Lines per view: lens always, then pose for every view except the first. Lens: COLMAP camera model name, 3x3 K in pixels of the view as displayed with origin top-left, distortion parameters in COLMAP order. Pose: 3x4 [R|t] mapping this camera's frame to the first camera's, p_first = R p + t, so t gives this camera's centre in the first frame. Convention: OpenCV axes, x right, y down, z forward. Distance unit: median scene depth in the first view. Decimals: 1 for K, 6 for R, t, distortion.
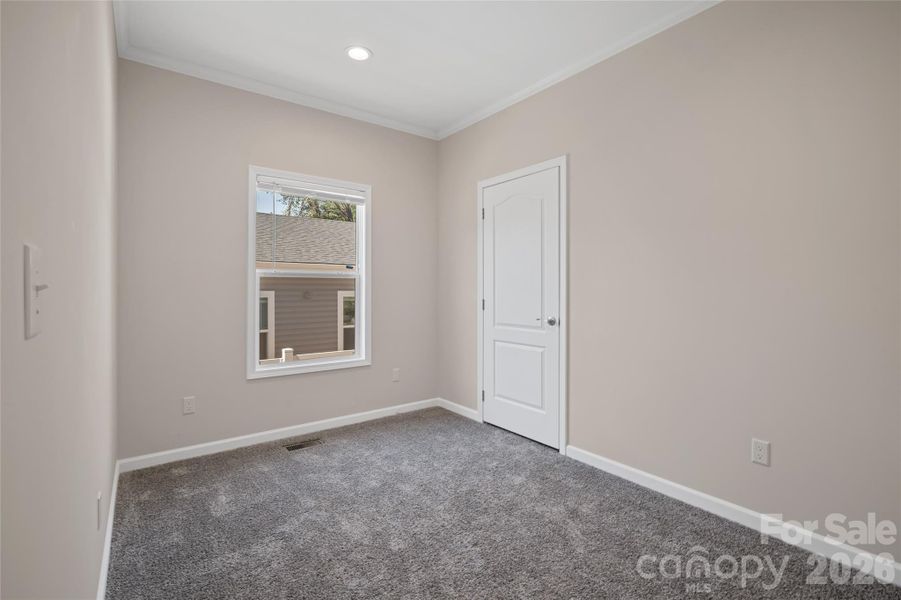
lens RADIAL K [[418.9, 0, 453.2], [0, 418.9, 290.2], [0, 0, 1]] dist [-0.001986, -0.000113]
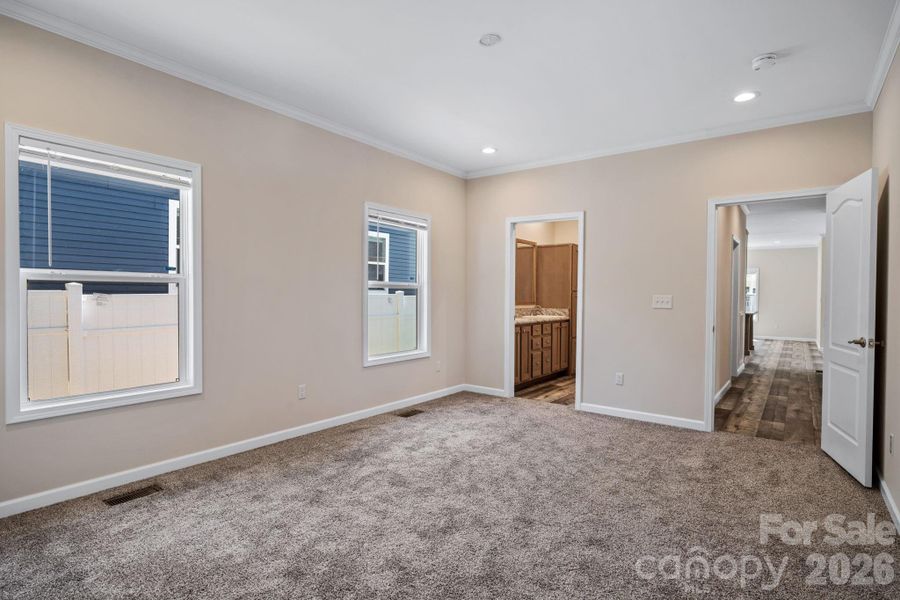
lens RADIAL K [[456.6, 0, 473.9], [0, 456.6, 295.5], [0, 0, 1]] dist [-0.000659, -0.000102]
pose [[0.956379, 0.006136, 0.292065, -0.470643], [-0.004358, 0.999968, -0.006738, 0.001451], [-0.292097, 0.005171, 0.956375, -0.365629]]
